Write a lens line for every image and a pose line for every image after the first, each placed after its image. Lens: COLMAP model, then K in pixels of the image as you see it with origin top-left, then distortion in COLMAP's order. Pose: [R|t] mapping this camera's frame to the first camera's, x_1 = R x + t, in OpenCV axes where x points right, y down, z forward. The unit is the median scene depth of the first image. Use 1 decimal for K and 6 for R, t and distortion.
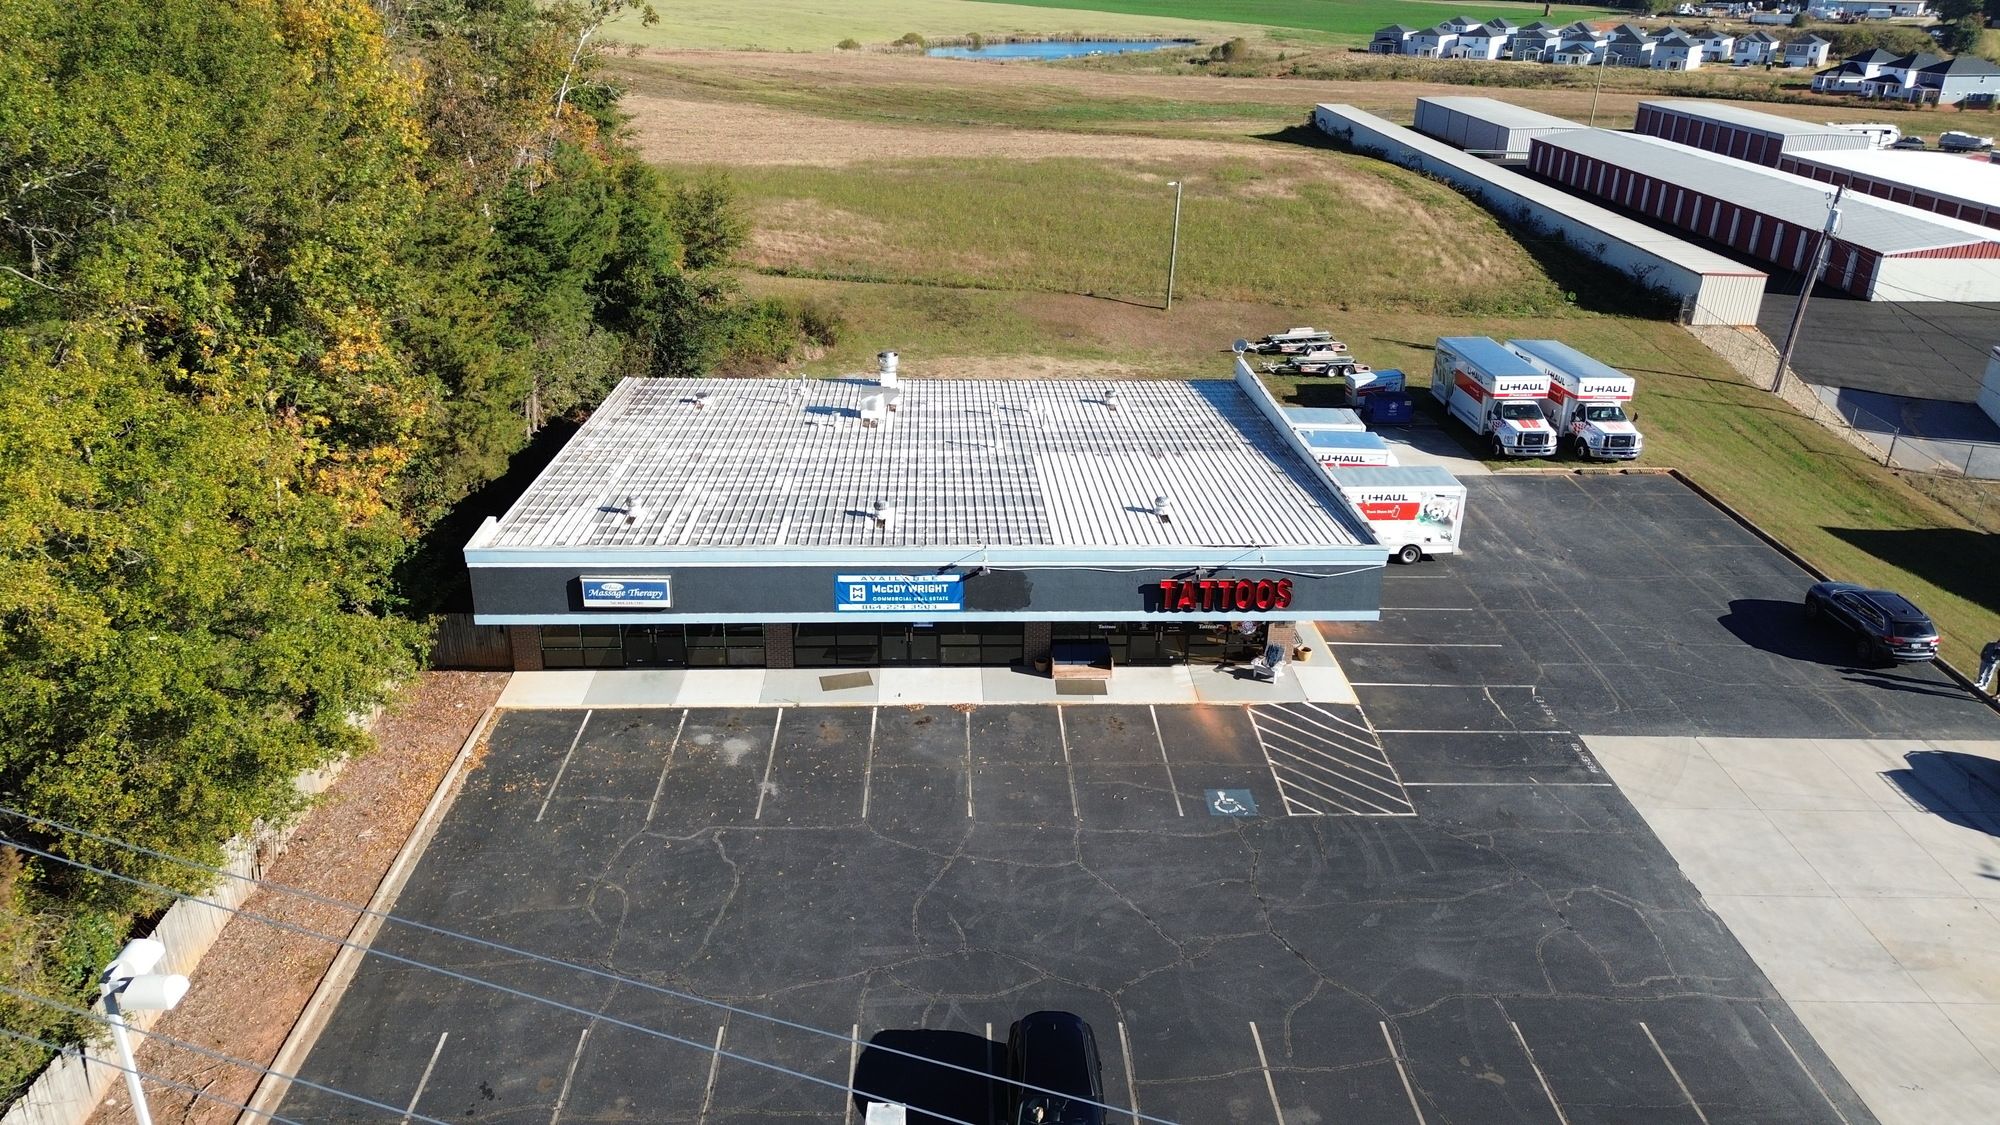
lens RADIAL K [[1430.2, 0, 995.2], [0, 1430.2, 568.3], [0, 0, 1]] dist [0.035820, -0.007271]
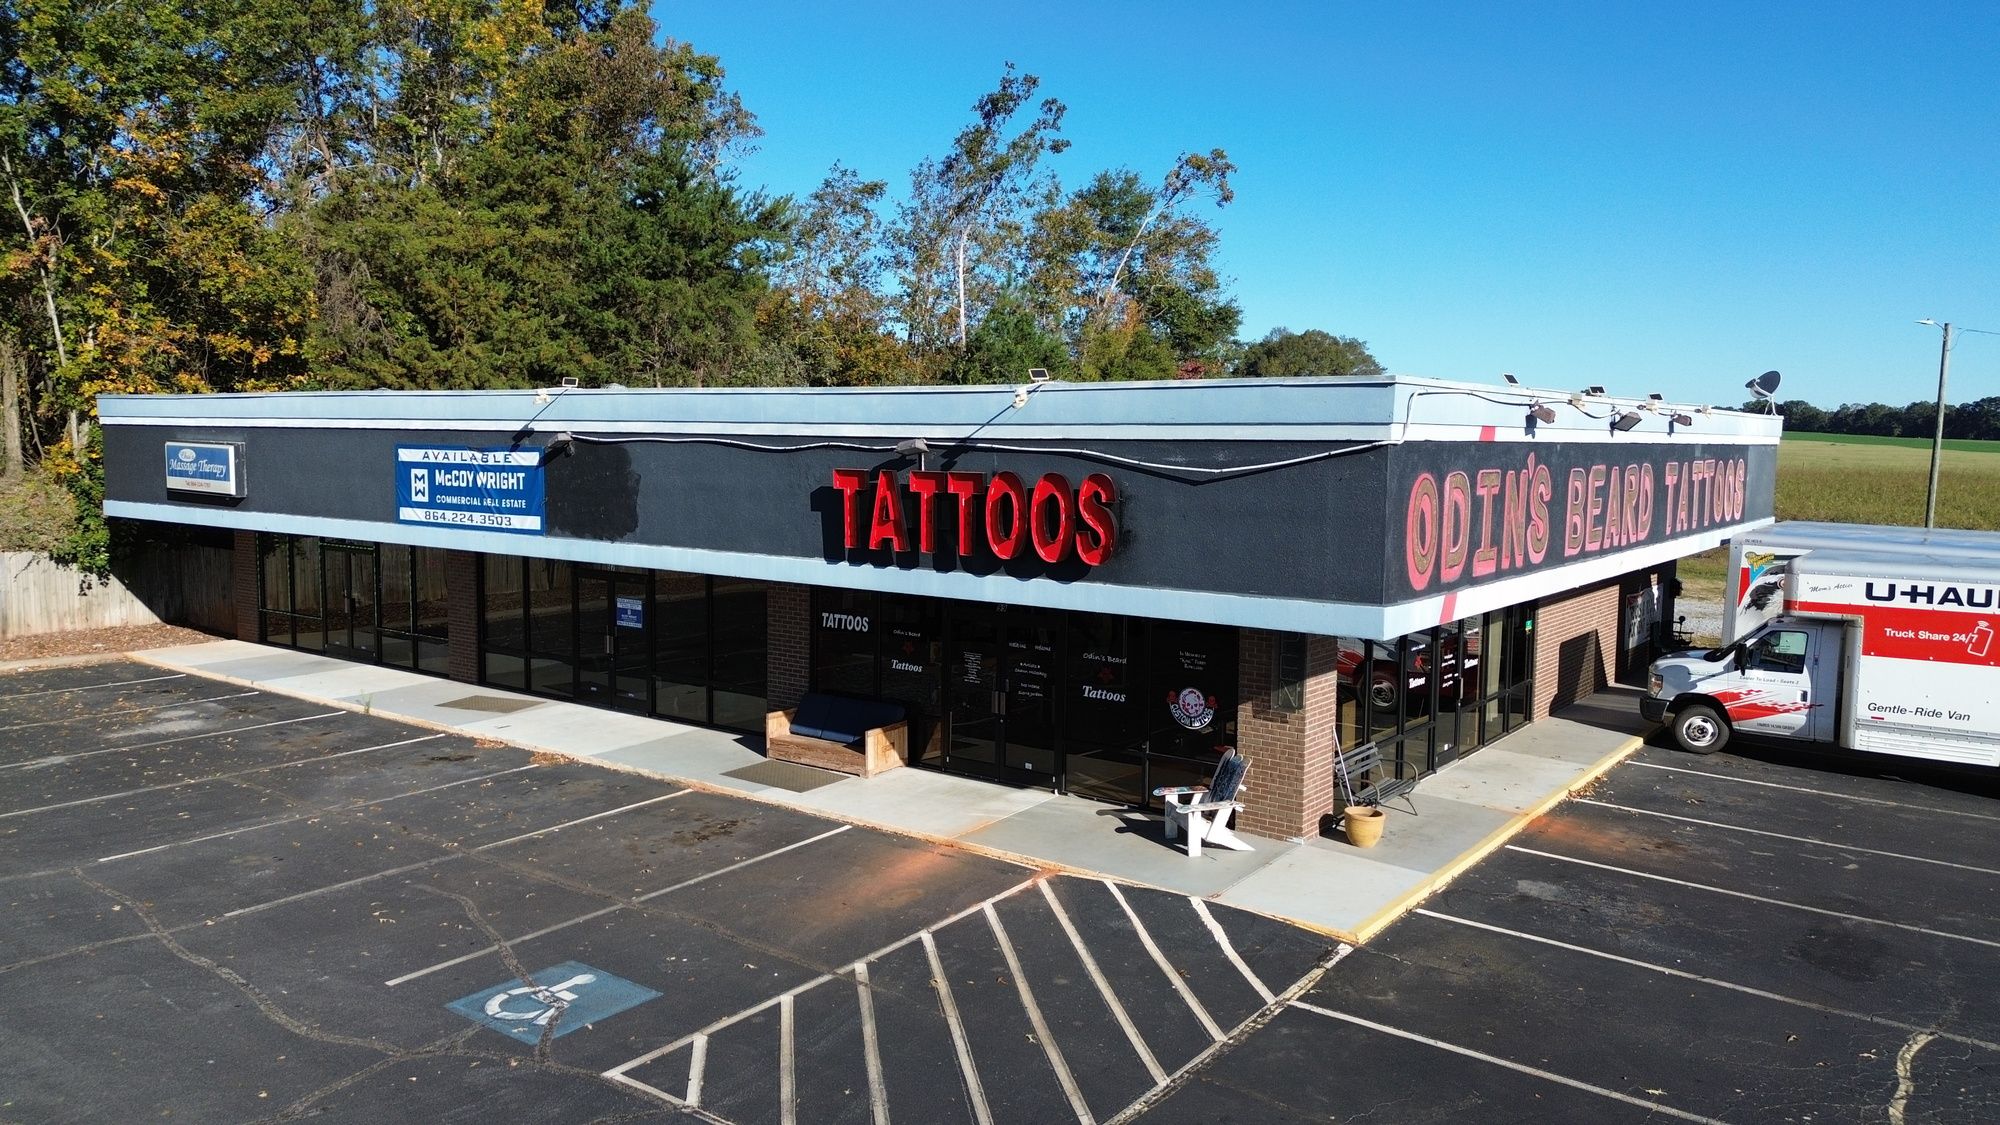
lens RADIAL K [[1430.2, 0, 992.7], [0, 1430.2, 558.7], [0, 0, 1]] dist [0.035820, -0.007271]
pose [[0.777304, 0.048368, -0.627263, 0.401480], [-0.251350, 0.937885, -0.239153, 0.116347], [0.576733, 0.343557, 0.741180, 0.740460]]
